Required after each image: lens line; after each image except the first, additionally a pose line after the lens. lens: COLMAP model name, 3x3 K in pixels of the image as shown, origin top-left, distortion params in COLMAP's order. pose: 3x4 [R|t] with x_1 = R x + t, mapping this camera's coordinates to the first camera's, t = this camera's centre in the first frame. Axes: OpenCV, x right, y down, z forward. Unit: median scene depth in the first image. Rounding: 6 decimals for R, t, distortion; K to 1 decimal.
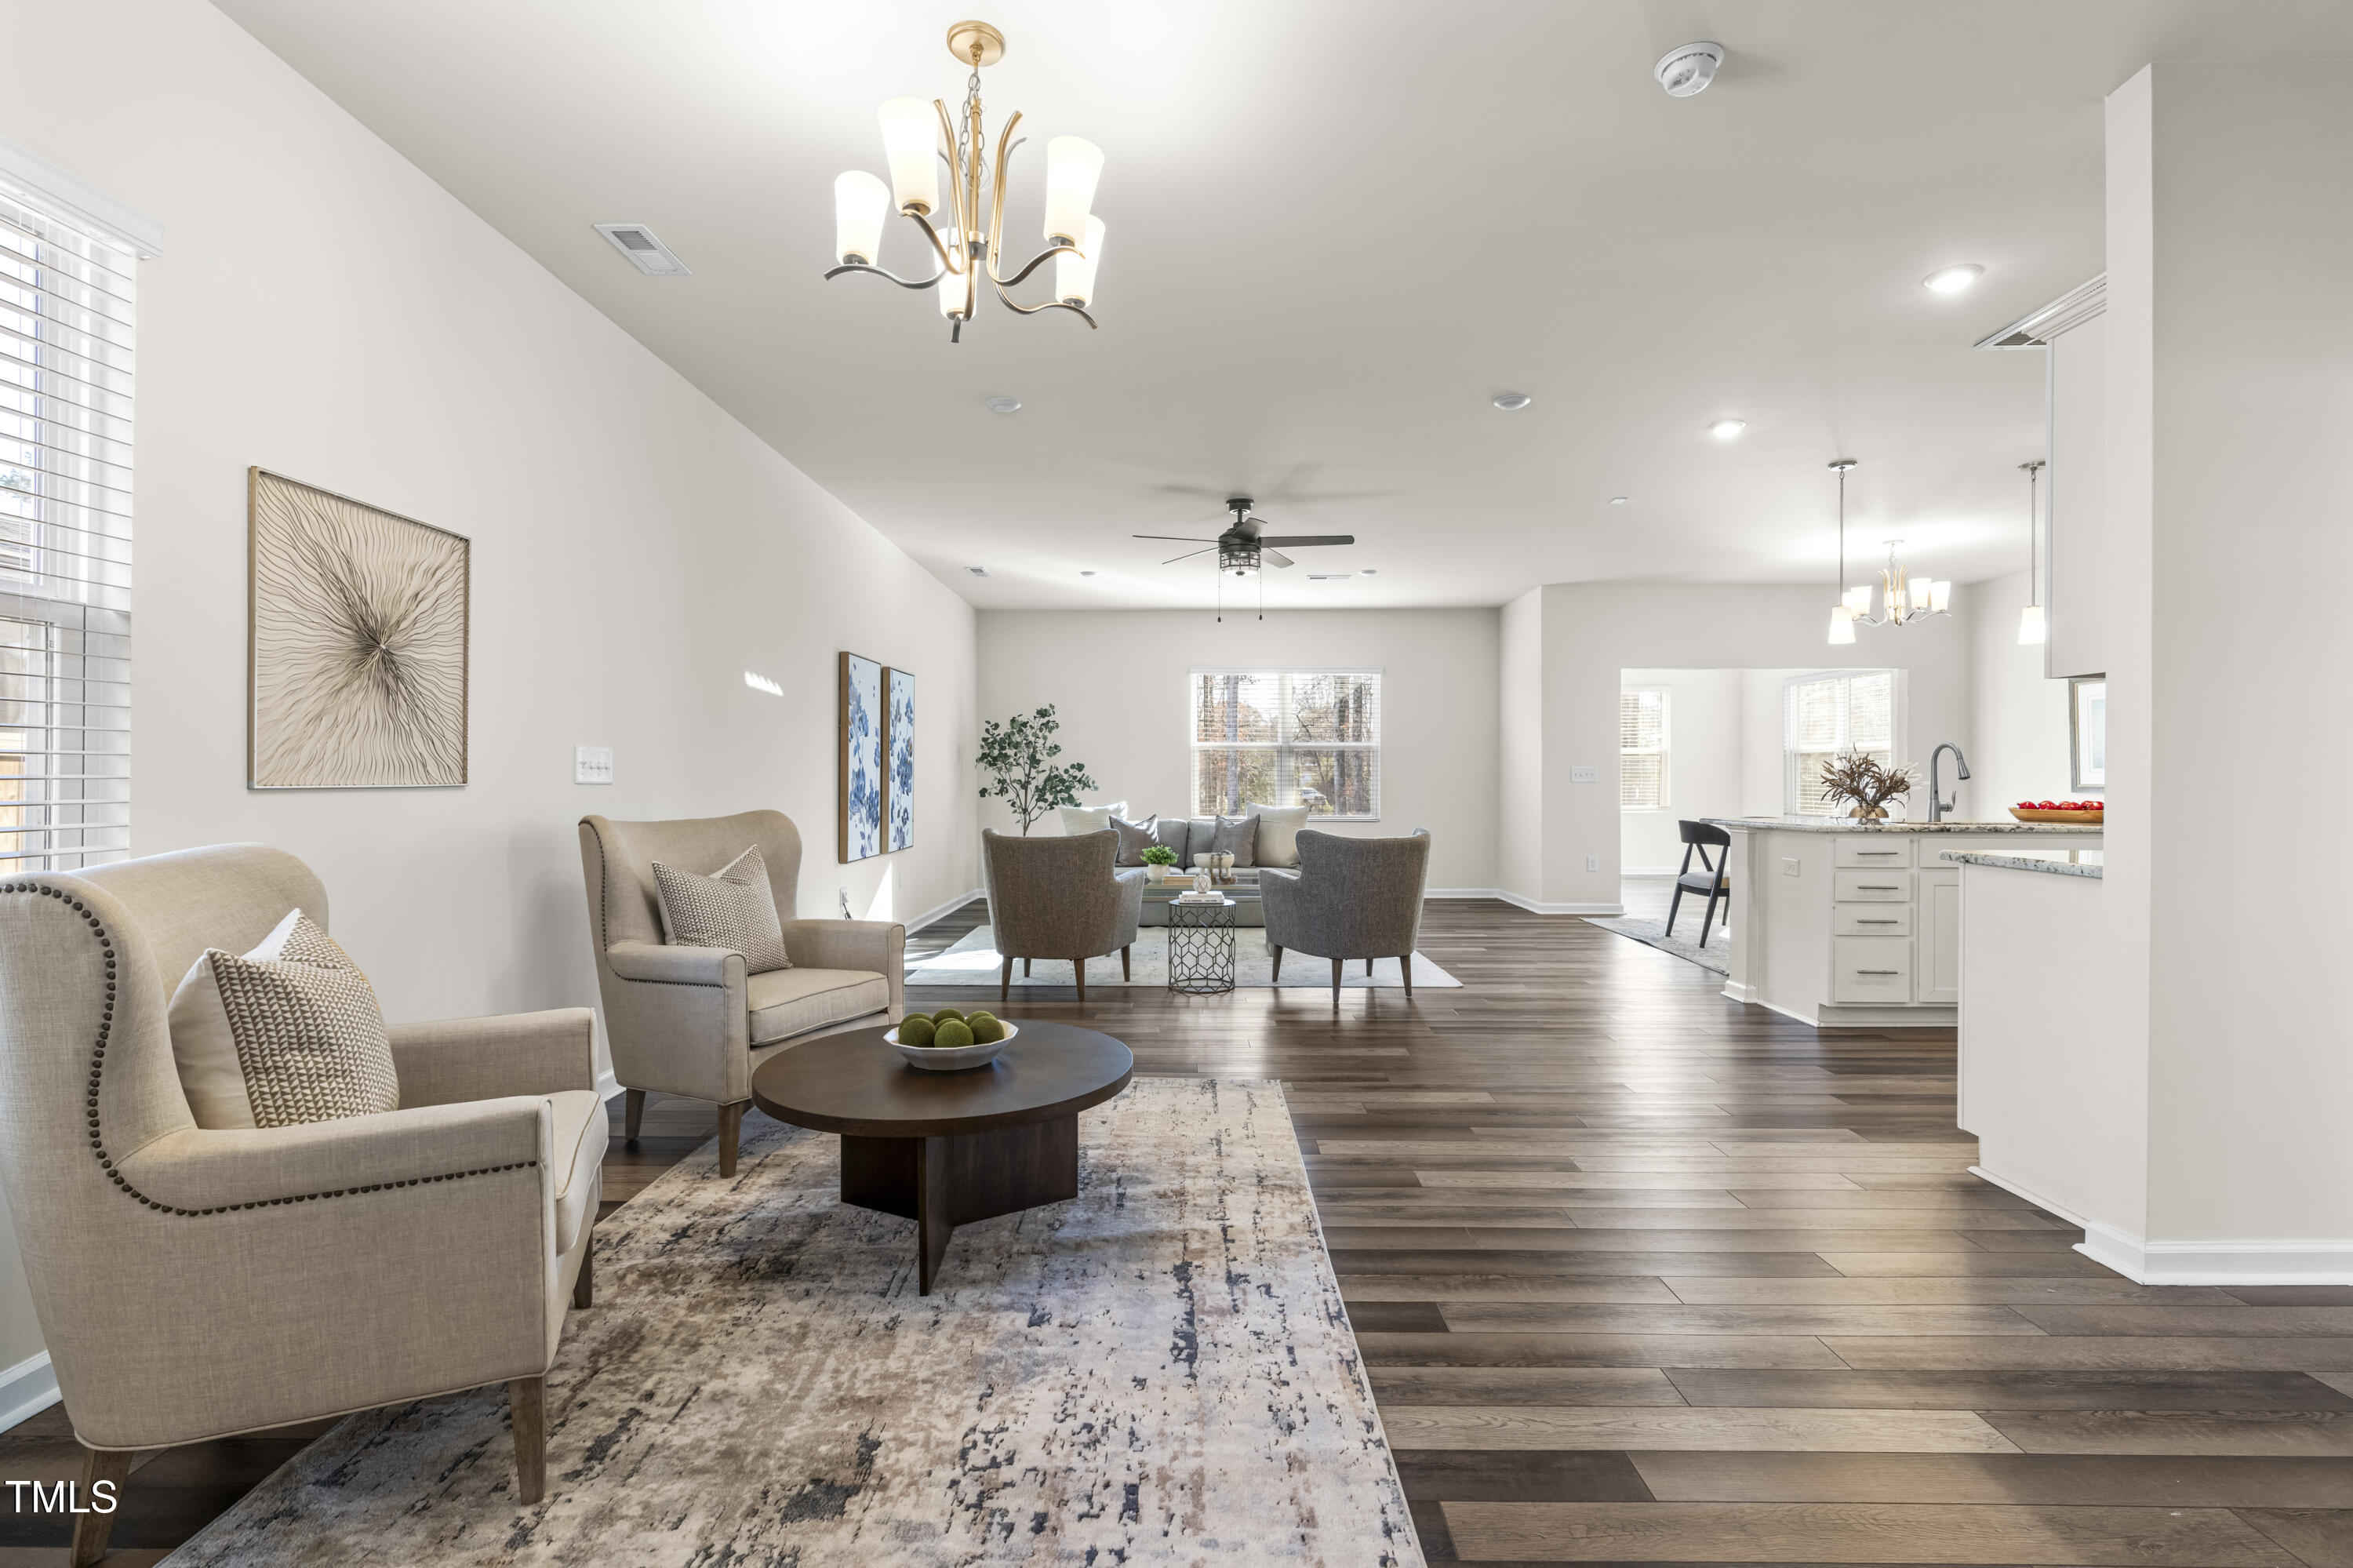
lens RADIAL K [[1062.1, 0, 1181.1], [0, 1062.1, 783.0], [0, 0, 1]] dist [-0.008788, 0.001396]
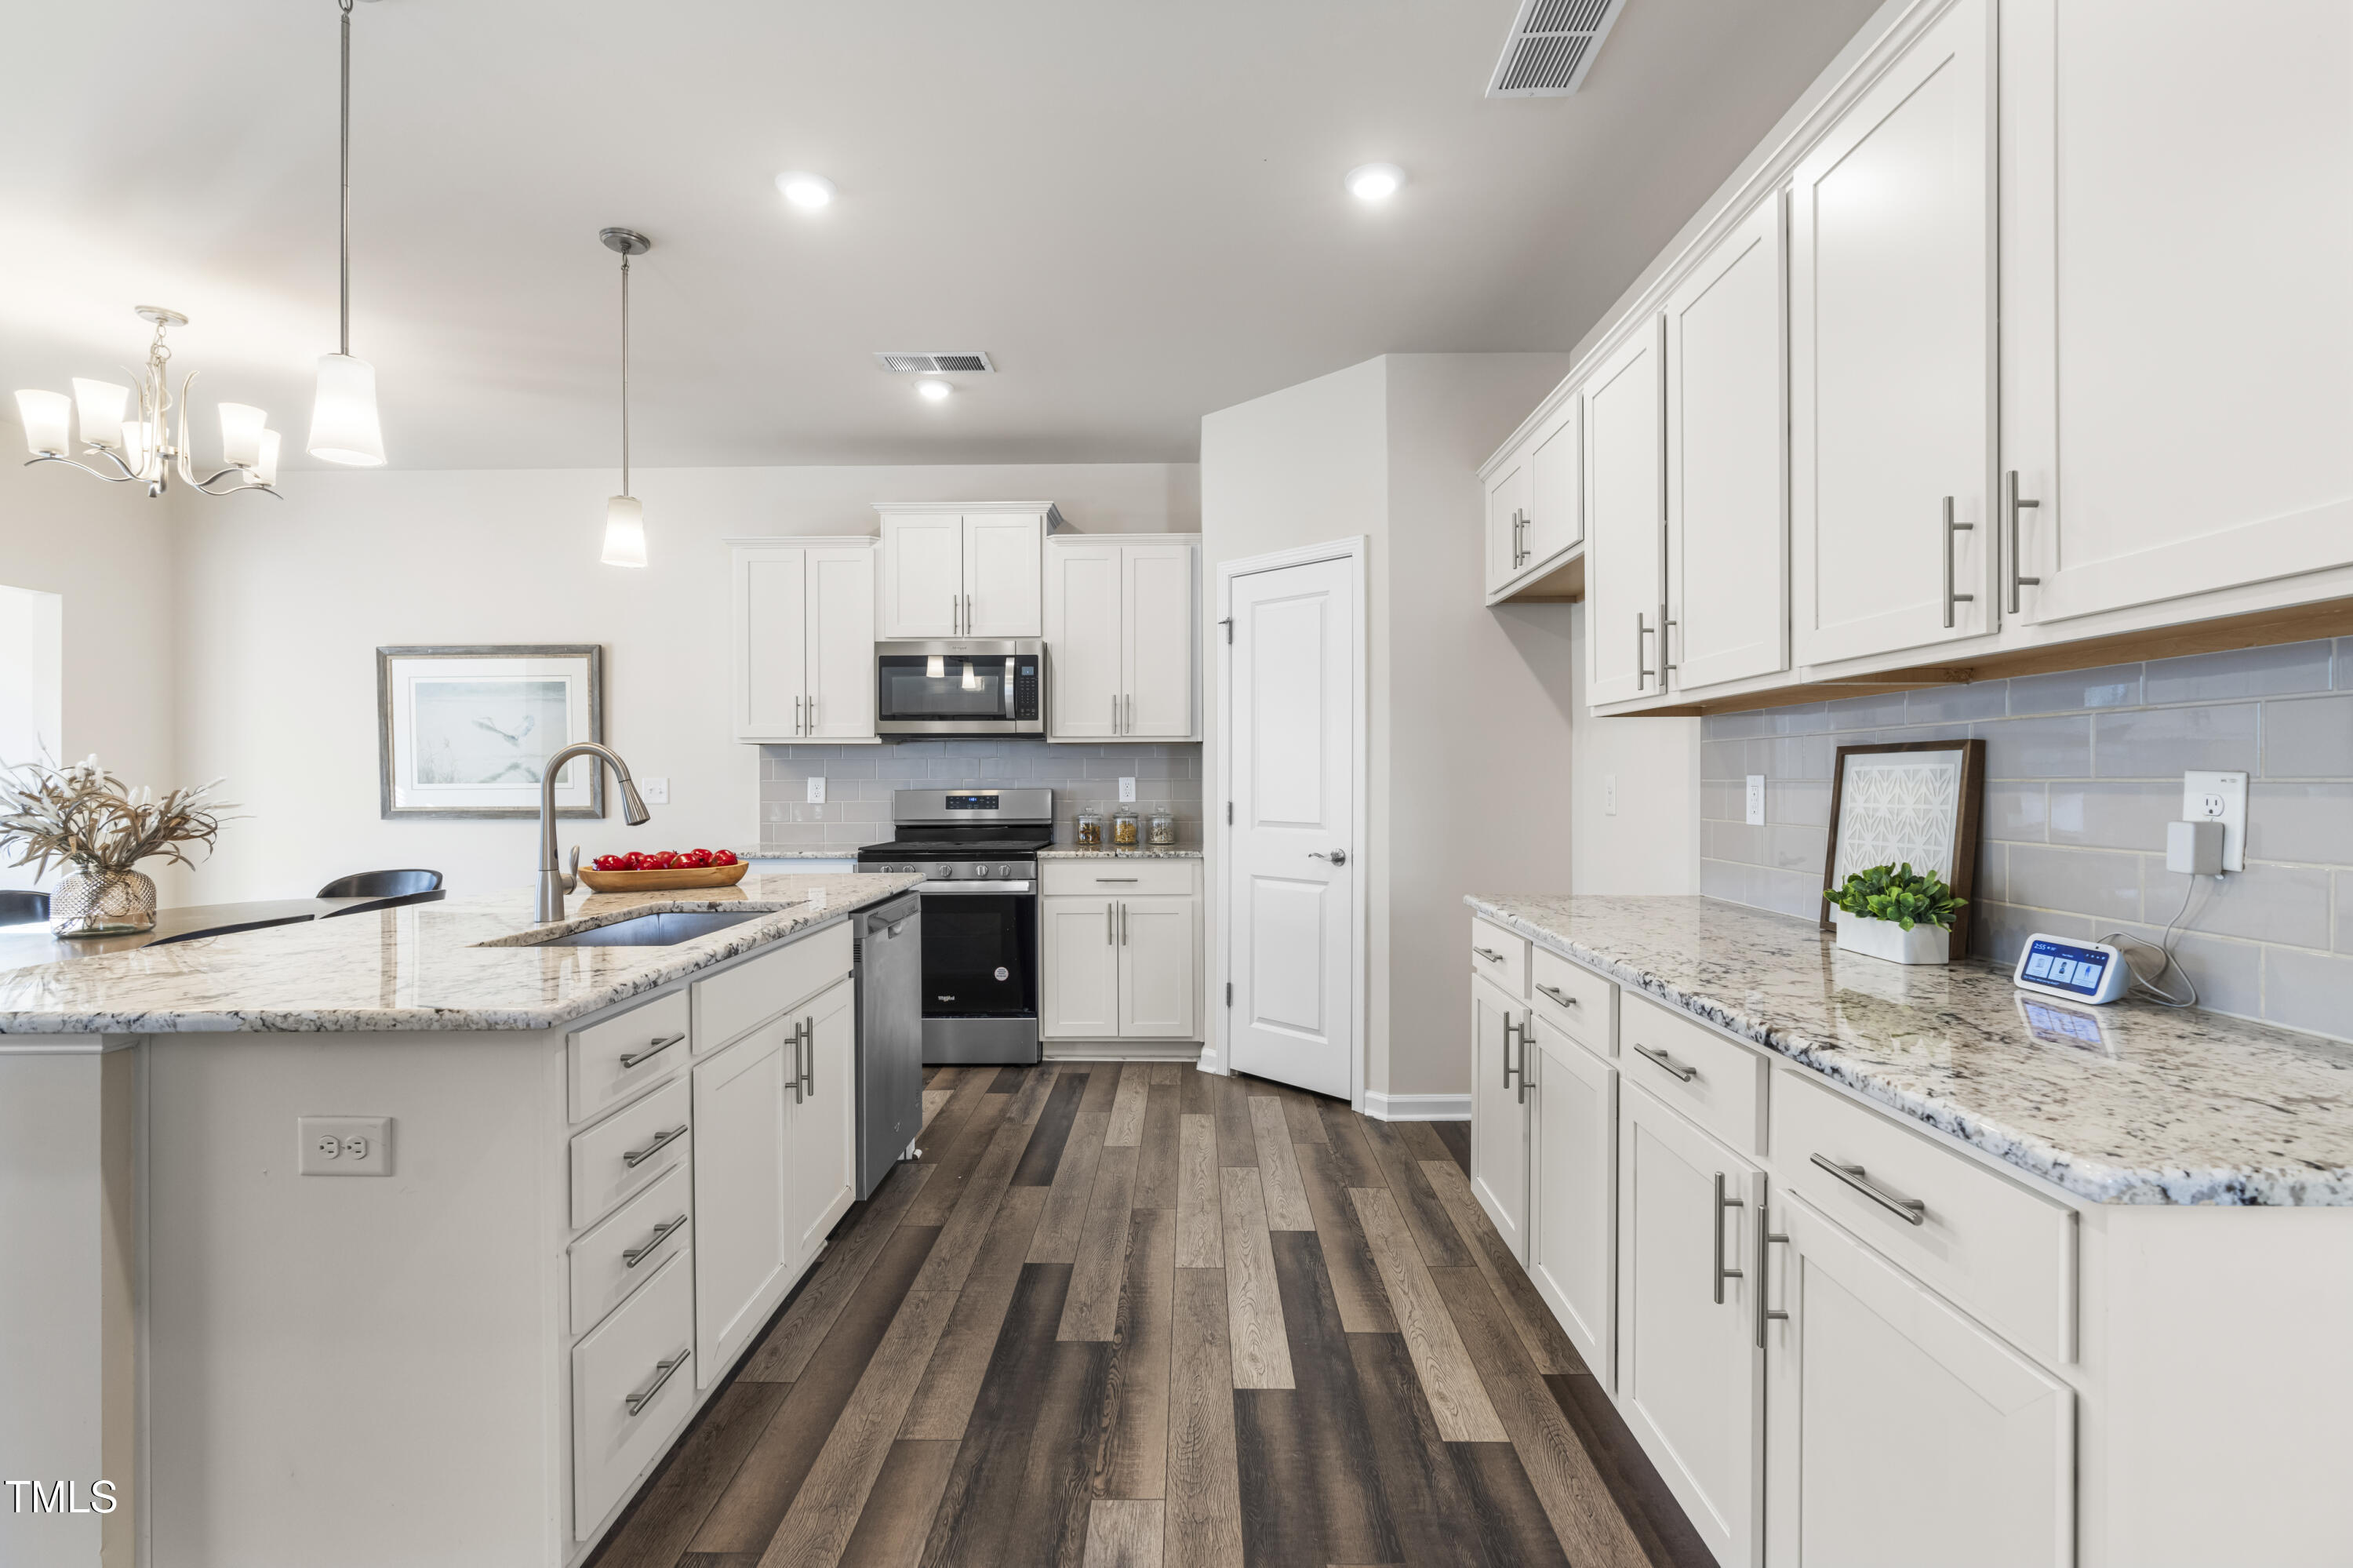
lens RADIAL K [[1059.0, 0, 1180.7], [0, 1059.0, 778.3], [0, 0, 1]] dist [-0.008052, 0.000395]
pose [[0.002149, -0.001562, 0.999996, 0.284147], [0.006613, 0.999977, 0.001547, -0.023176], [-0.999976, 0.006610, 0.002160, 0.774516]]
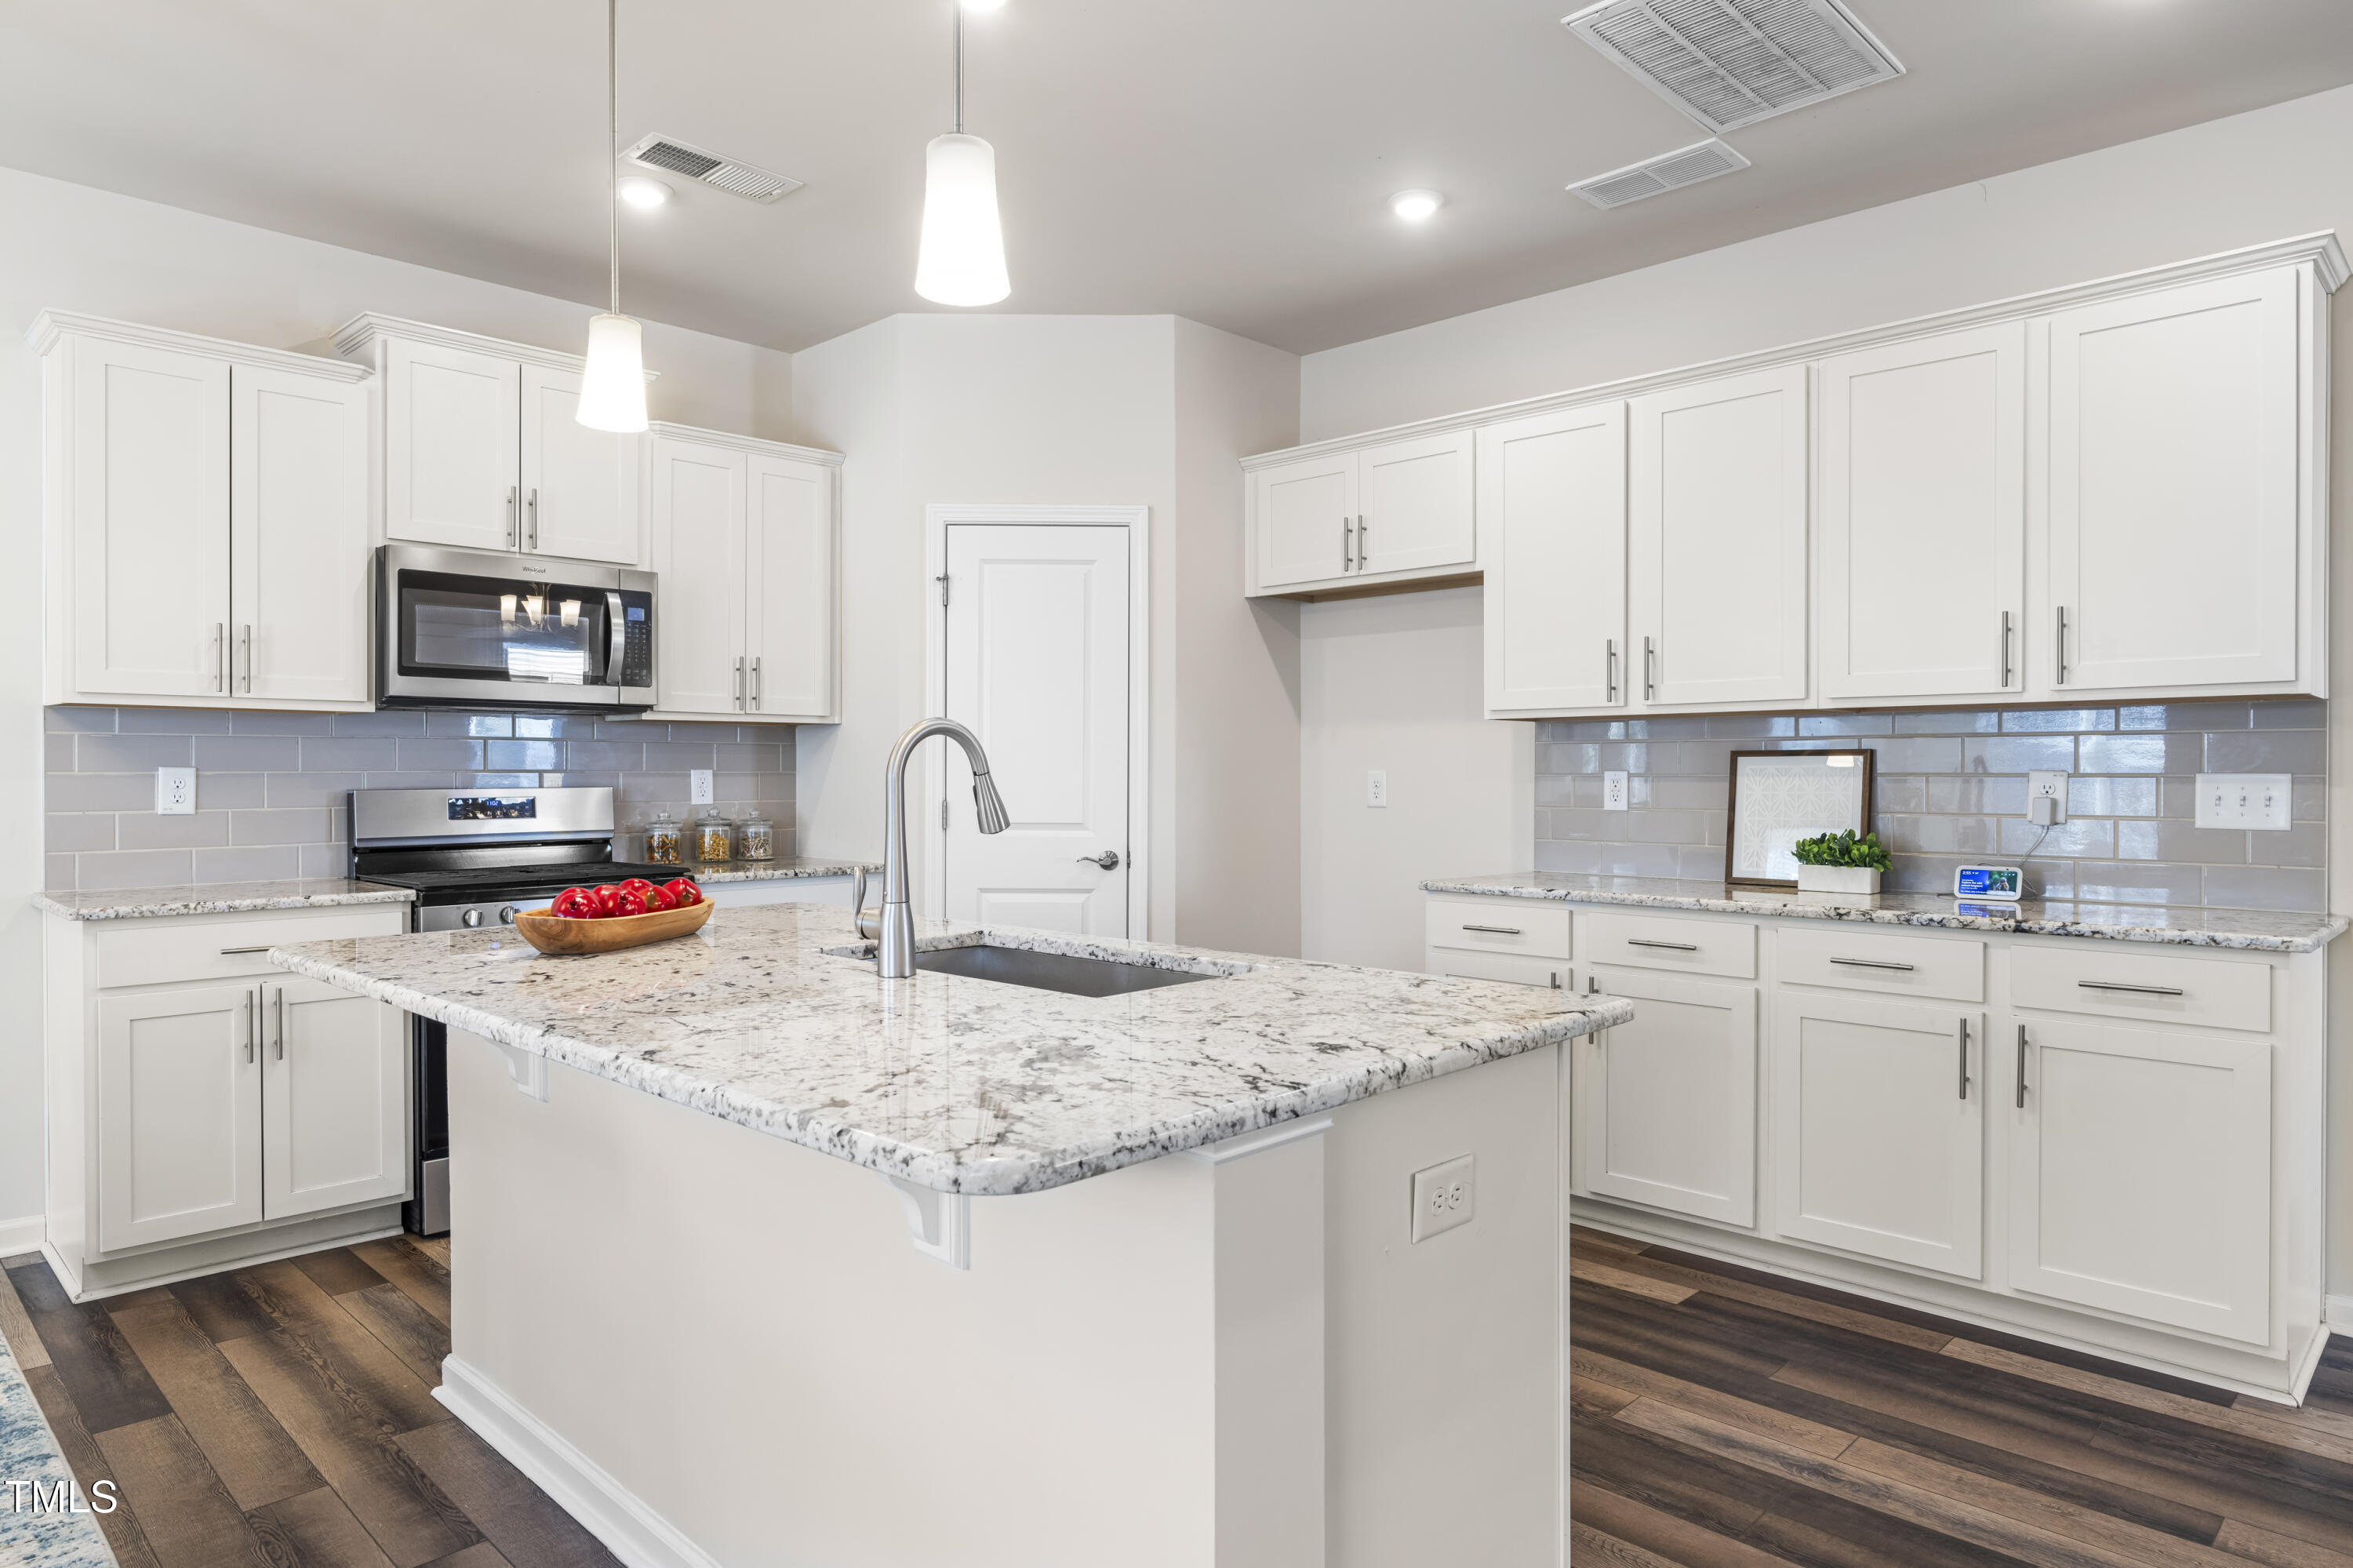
lens RADIAL K [[1405.0, 0, 1176.5], [0, 1405.0, 784.0], [0, 0, 1]] dist [-0.001071, 0.000705]
pose [[-0.721665, -0.008154, 0.692195, 0.393640], [0.000398, 0.999926, 0.012194, -0.024905], [-0.692242, 0.009075, -0.721608, 1.304898]]
